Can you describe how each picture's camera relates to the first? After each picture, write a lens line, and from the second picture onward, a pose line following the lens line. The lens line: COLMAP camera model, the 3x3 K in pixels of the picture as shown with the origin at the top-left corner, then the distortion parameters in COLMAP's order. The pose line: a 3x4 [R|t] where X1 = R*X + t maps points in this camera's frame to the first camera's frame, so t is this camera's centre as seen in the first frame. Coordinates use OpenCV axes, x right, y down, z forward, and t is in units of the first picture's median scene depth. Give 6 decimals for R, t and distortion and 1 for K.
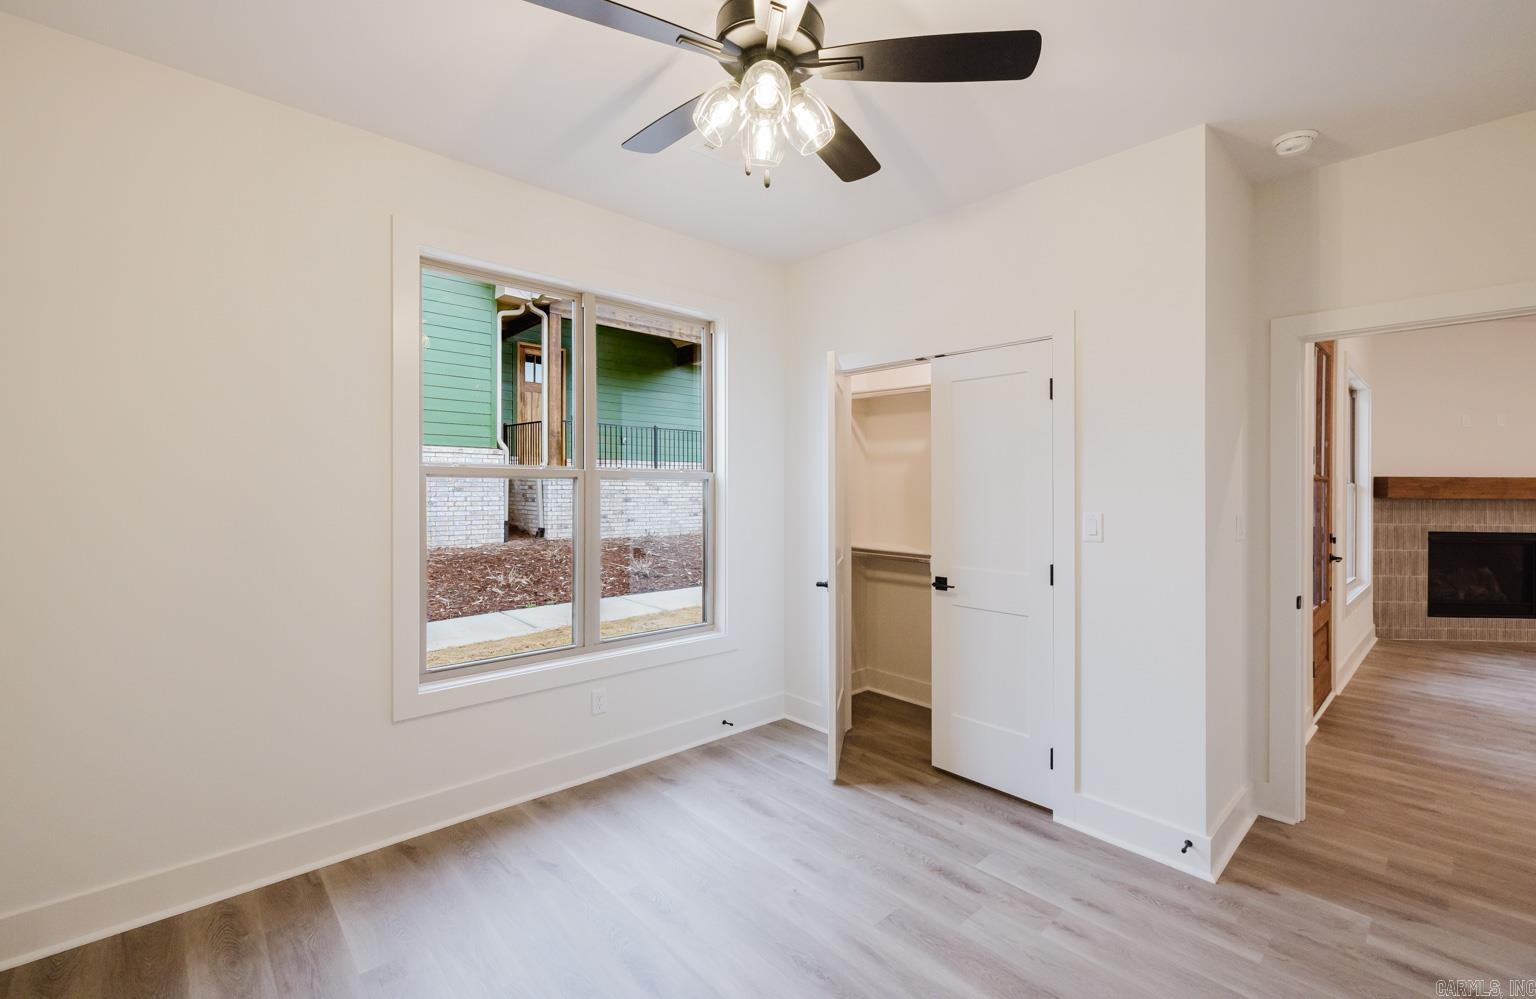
lens RADIAL K [[657.6, 0, 772.6], [0, 657.6, 491.9], [0, 0, 1]] dist [0.009633, -0.000177]
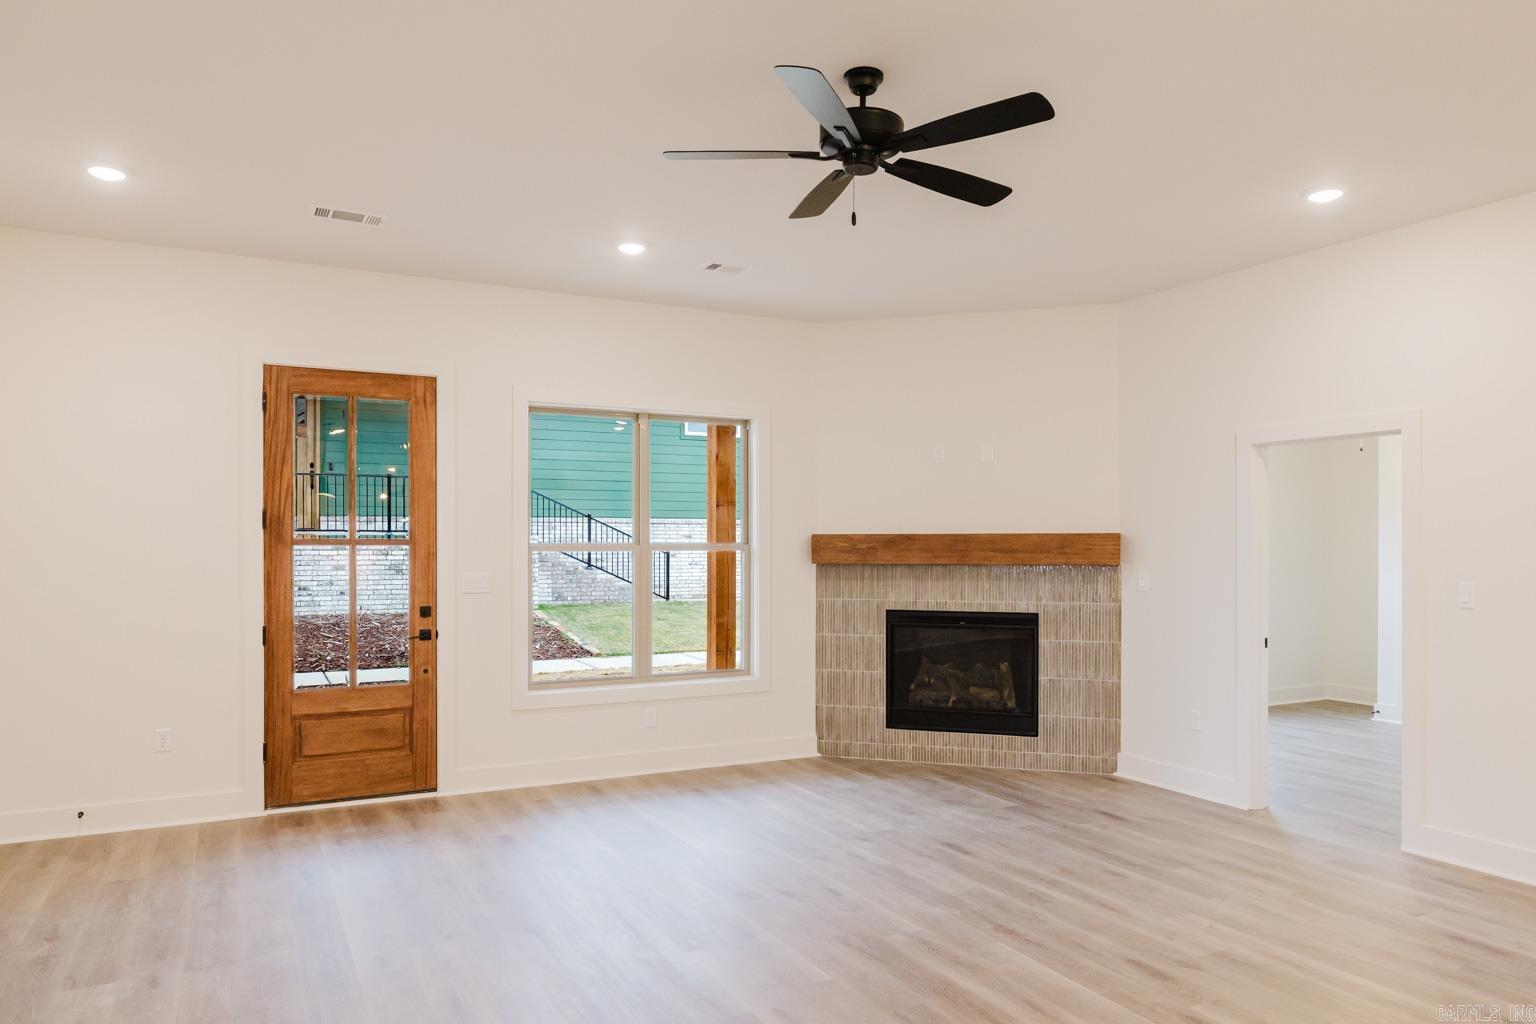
lens RADIAL K [[1039.6, 0, 776.7], [0, 1039.6, 541.0], [0, 0, 1]] dist [-0.004526, 0.001219]
pose [[0.961665, -0.009341, -0.274068, 1.183094], [0.005955, 0.999895, -0.013182, -0.000808], [0.274162, 0.011045, 0.961620, -0.118383]]
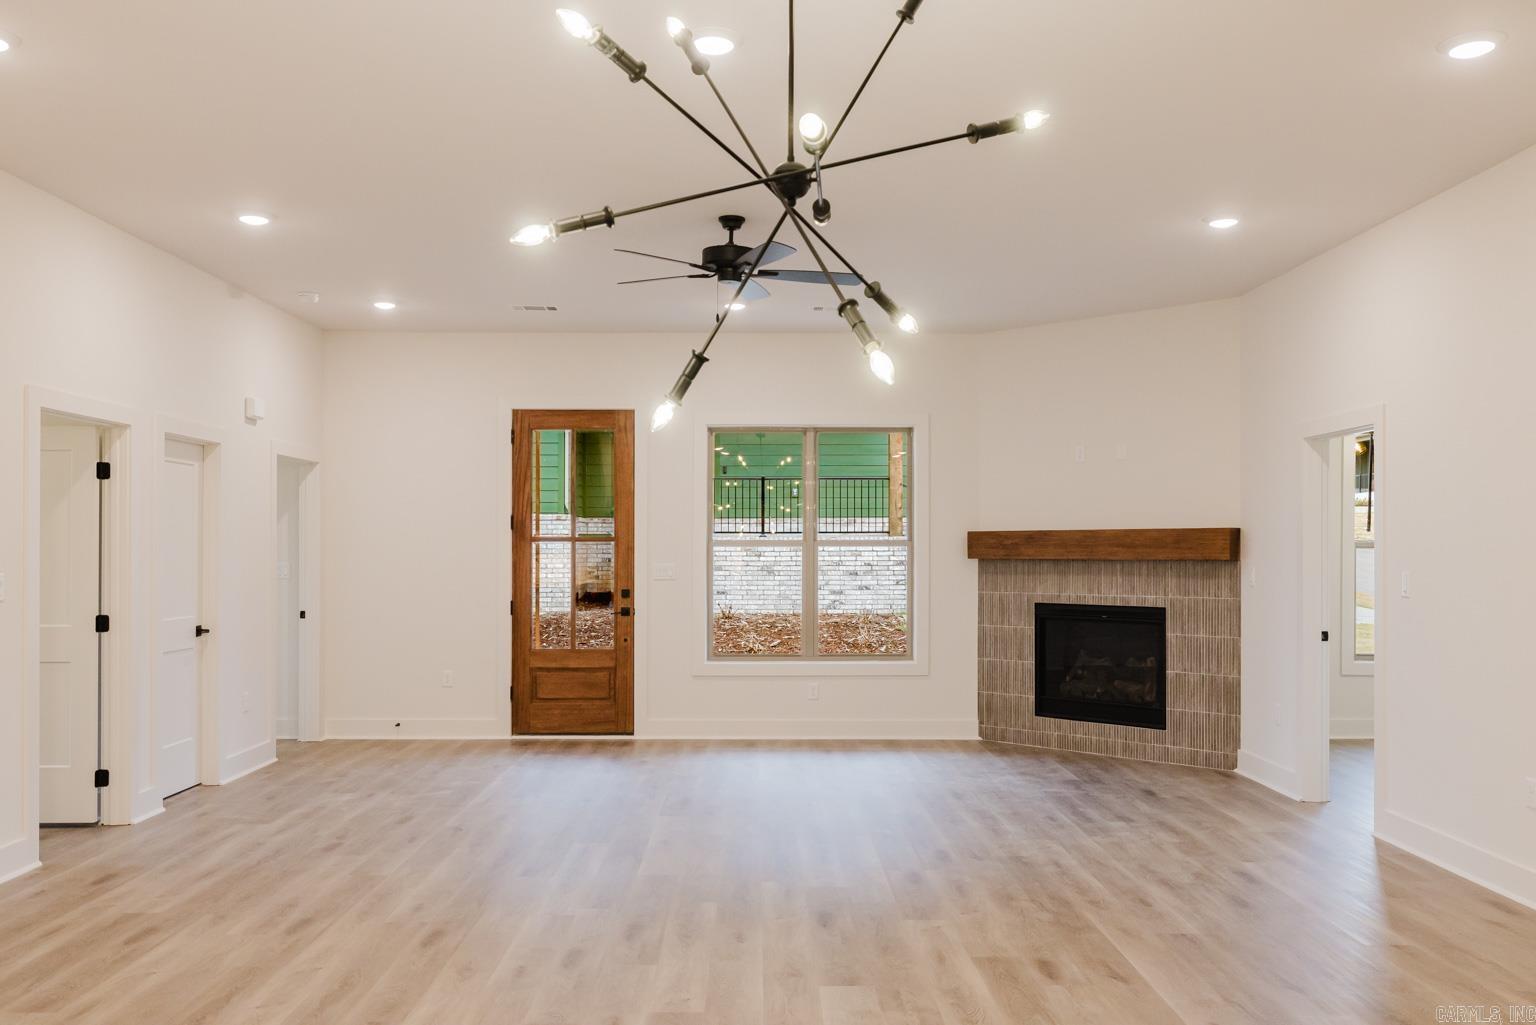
lens RADIAL K [[1314.9, 0, 768.7], [0, 1314.9, 519.2], [0, 0, 1]] dist [-0.002501, 0.027065]
pose [[0.729657, -0.024924, -0.683359, 1.792378], [0.000954, 0.999372, -0.035431, 0.017327], [0.683812, 0.025200, 0.729223, -0.302612]]
